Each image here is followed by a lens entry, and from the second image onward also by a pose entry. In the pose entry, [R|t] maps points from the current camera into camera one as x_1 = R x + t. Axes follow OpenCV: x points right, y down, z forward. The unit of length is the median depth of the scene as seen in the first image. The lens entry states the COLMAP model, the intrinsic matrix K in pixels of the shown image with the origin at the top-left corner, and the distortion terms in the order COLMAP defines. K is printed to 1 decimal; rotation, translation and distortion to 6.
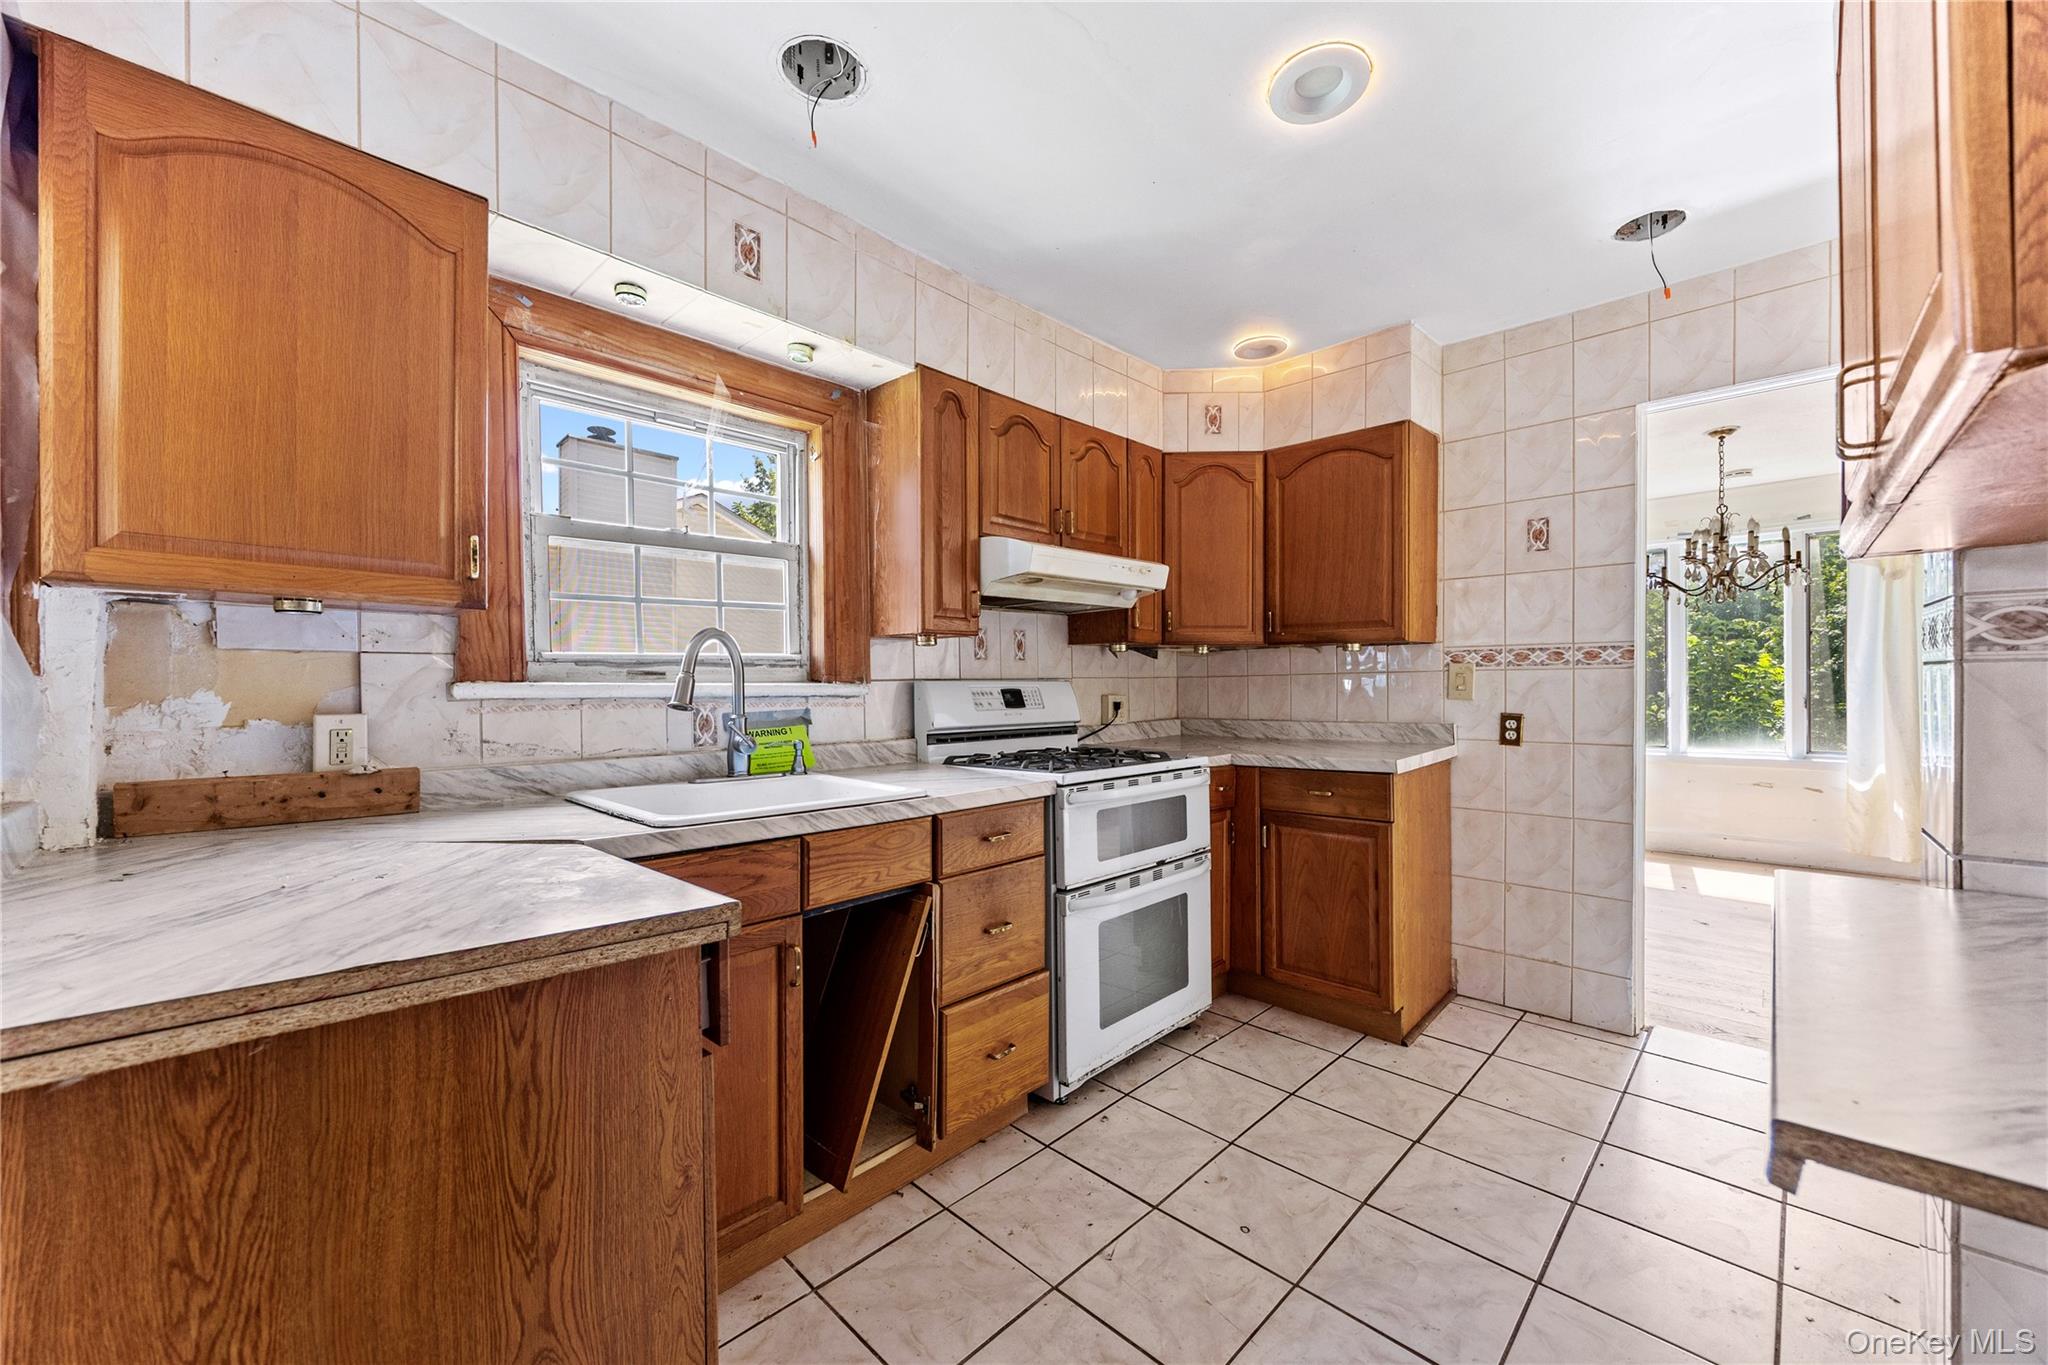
lens RADIAL K [[785.7, 0, 1054.1], [0, 785.7, 686.1], [0, 0, 1]] dist [0.002467, -0.000609]
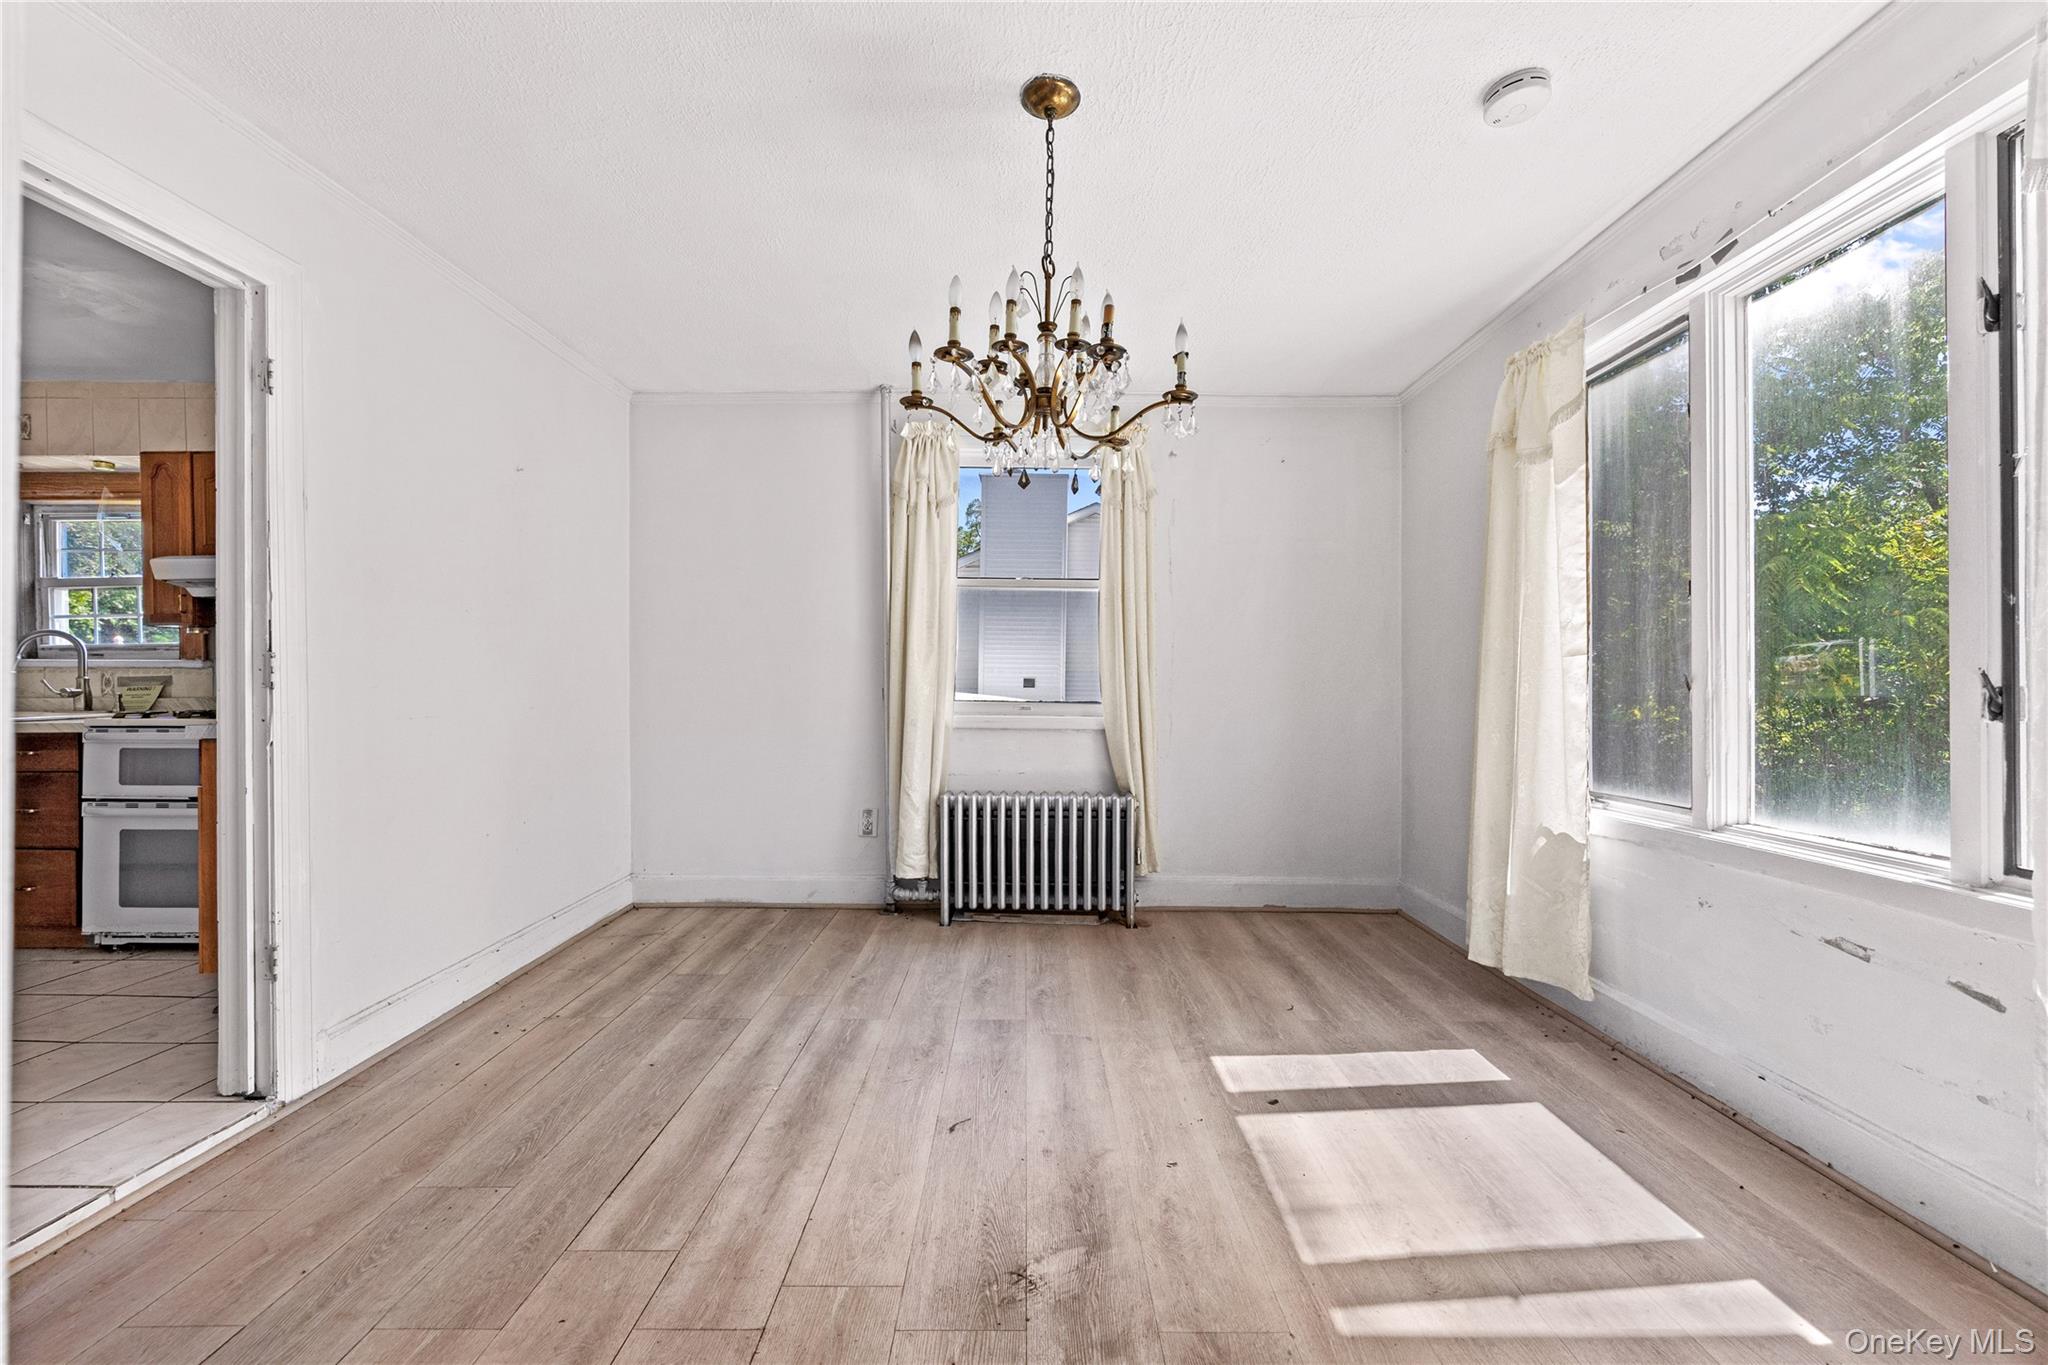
lens RADIAL K [[785.7, 0, 1036.5], [0, 785.7, 691.6], [0, 0, 1]] dist [0.002467, -0.000609]
pose [[0.677360, 0.004446, -0.735638, 2.390948], [-0.011203, 0.999928, -0.004272, 0.054473], [0.735566, 0.011135, 0.677362, 1.379420]]
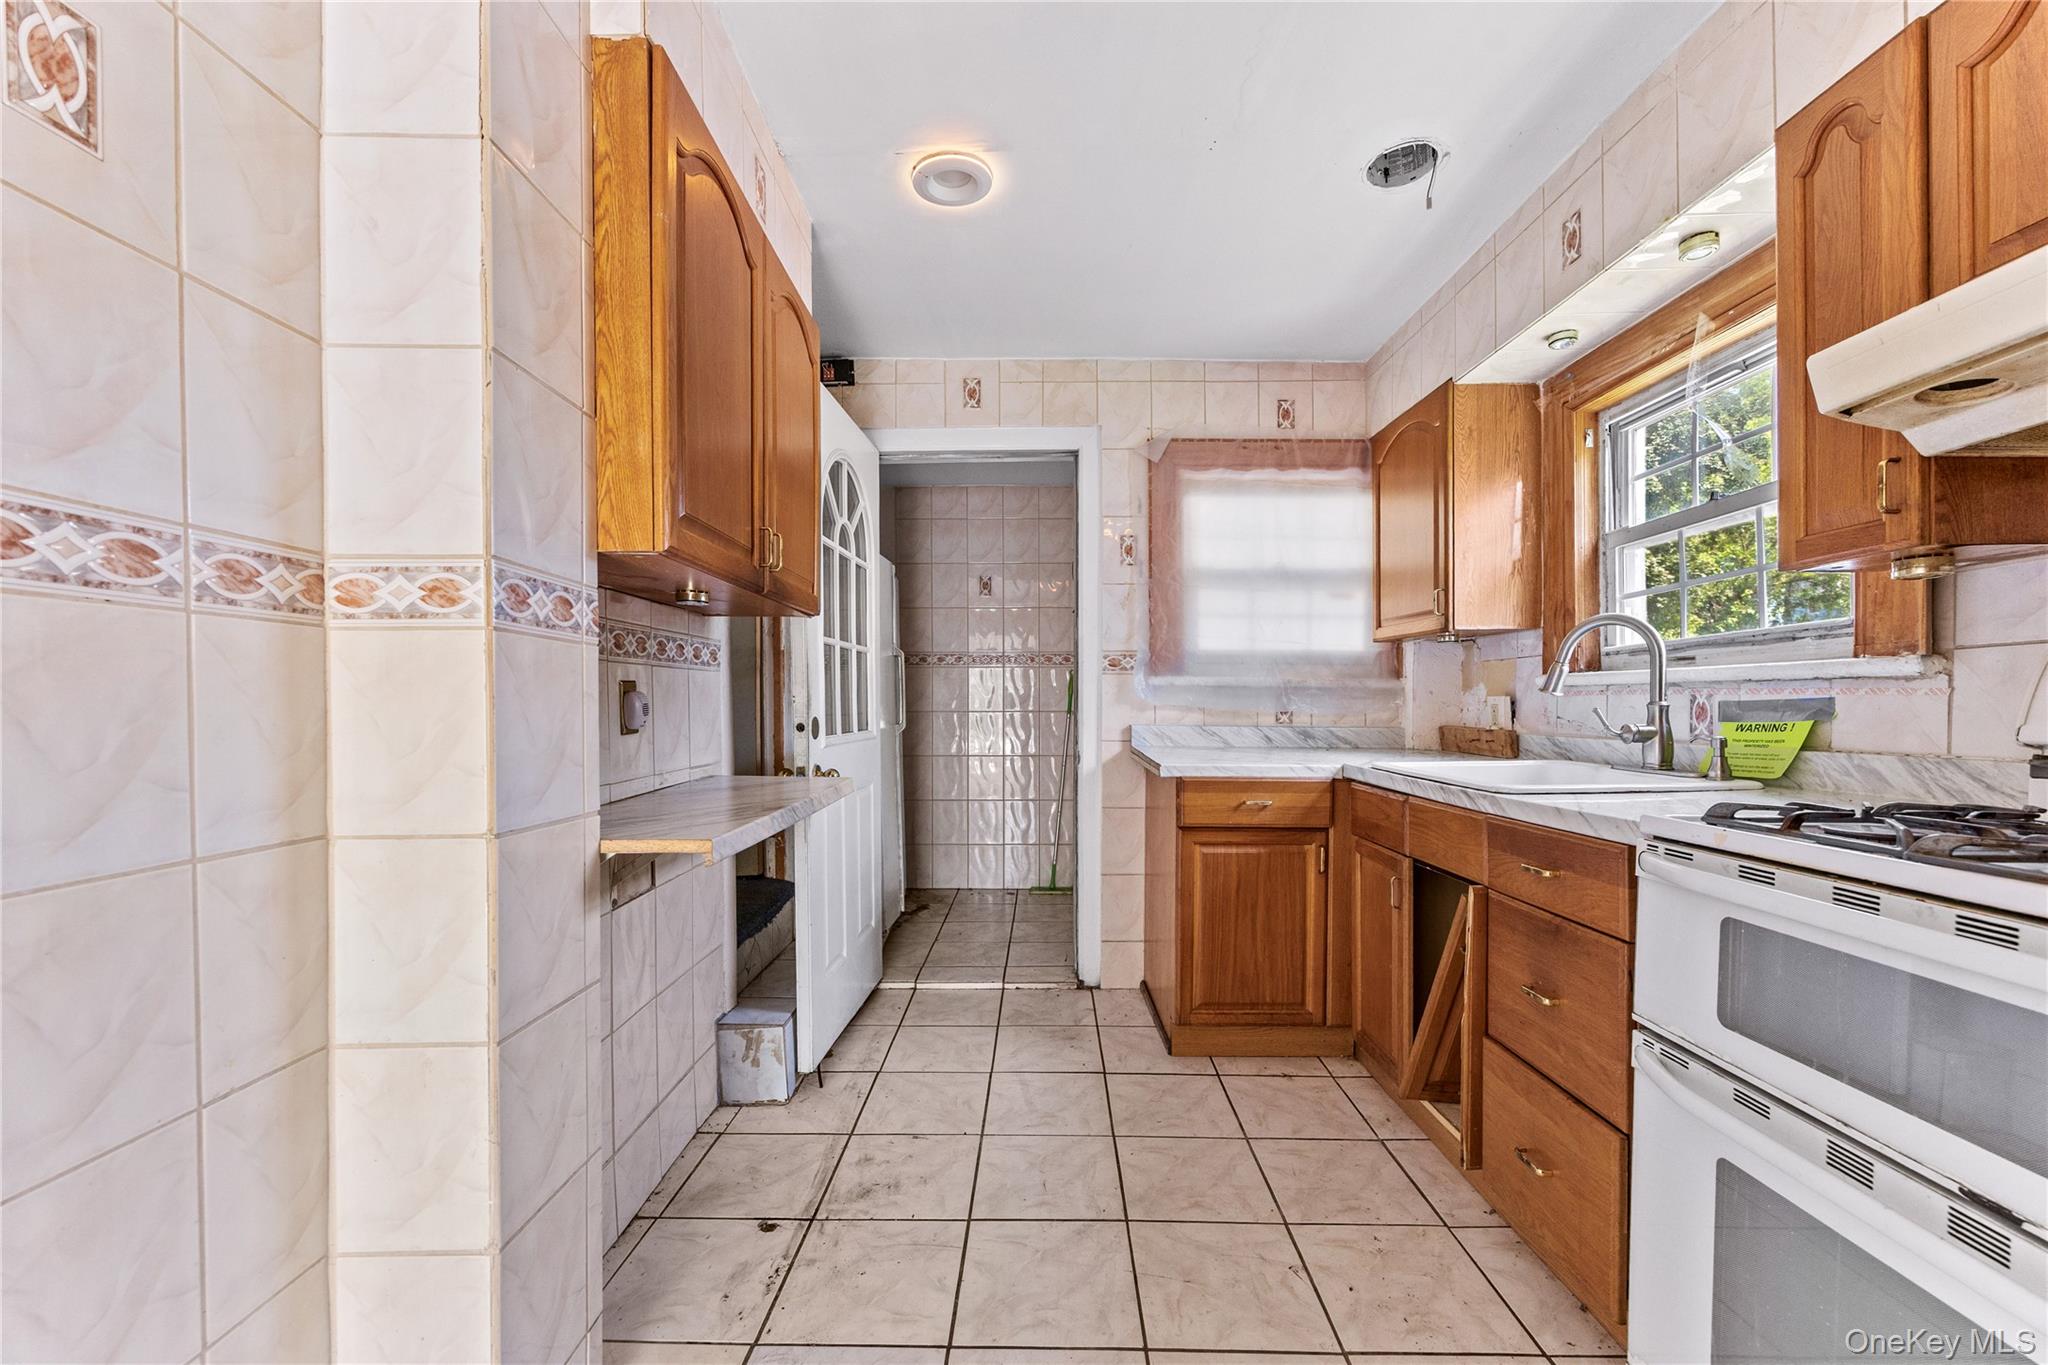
lens RADIAL K [[785.7, 0, 1011.6], [0, 785.7, 716.8], [0, 0, 1]] dist [0.002467, -0.000609]
pose [[-0.752760, 0.014265, -0.658141, 0.753571], [-0.002849, 0.999685, 0.024926, 0.033905], [0.658289, 0.020639, -0.752482, 1.187472]]
